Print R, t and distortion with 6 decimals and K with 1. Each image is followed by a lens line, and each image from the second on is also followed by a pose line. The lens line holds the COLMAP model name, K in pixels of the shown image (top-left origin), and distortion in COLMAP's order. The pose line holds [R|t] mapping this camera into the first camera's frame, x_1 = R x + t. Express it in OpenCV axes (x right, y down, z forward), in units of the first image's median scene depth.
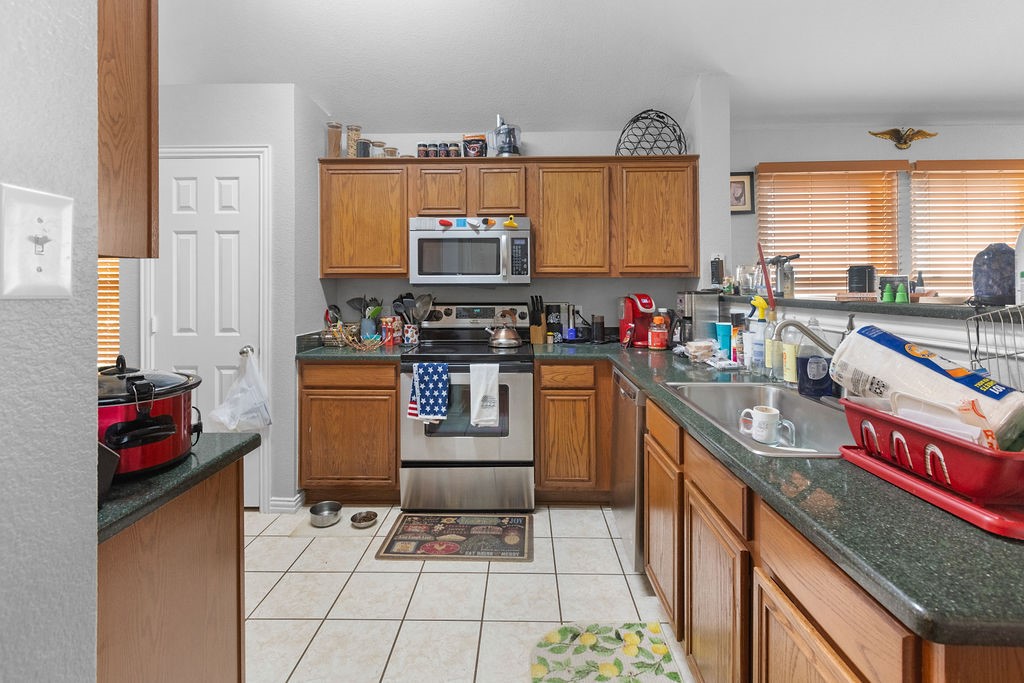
lens RADIAL K [[468.2, 0, 514.1], [0, 468.2, 287.1], [0, 0, 1]] dist [-0.000081, -0.000097]
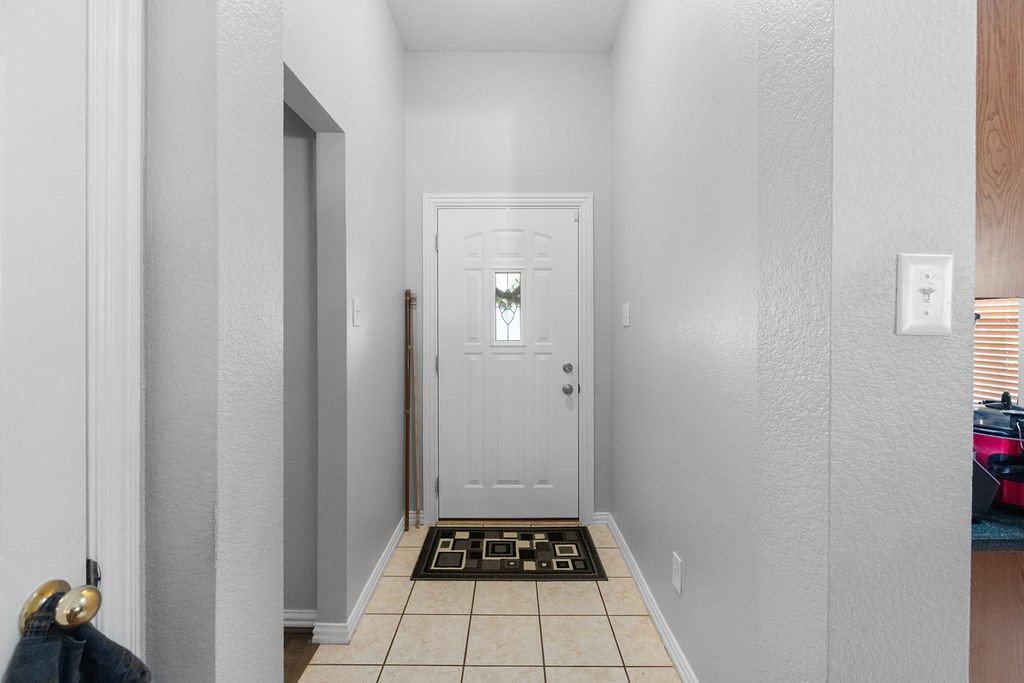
lens RADIAL K [[458.3, 0, 510.4], [0, 458.3, 324.2], [0, 0, 1]] dist [-0.000825, -0.000249]
pose [[0.020436, 0.003406, -0.999785, 0.240845], [-0.004950, 0.999982, 0.003305, -0.003539], [0.999779, 0.004881, 0.020453, -0.192293]]
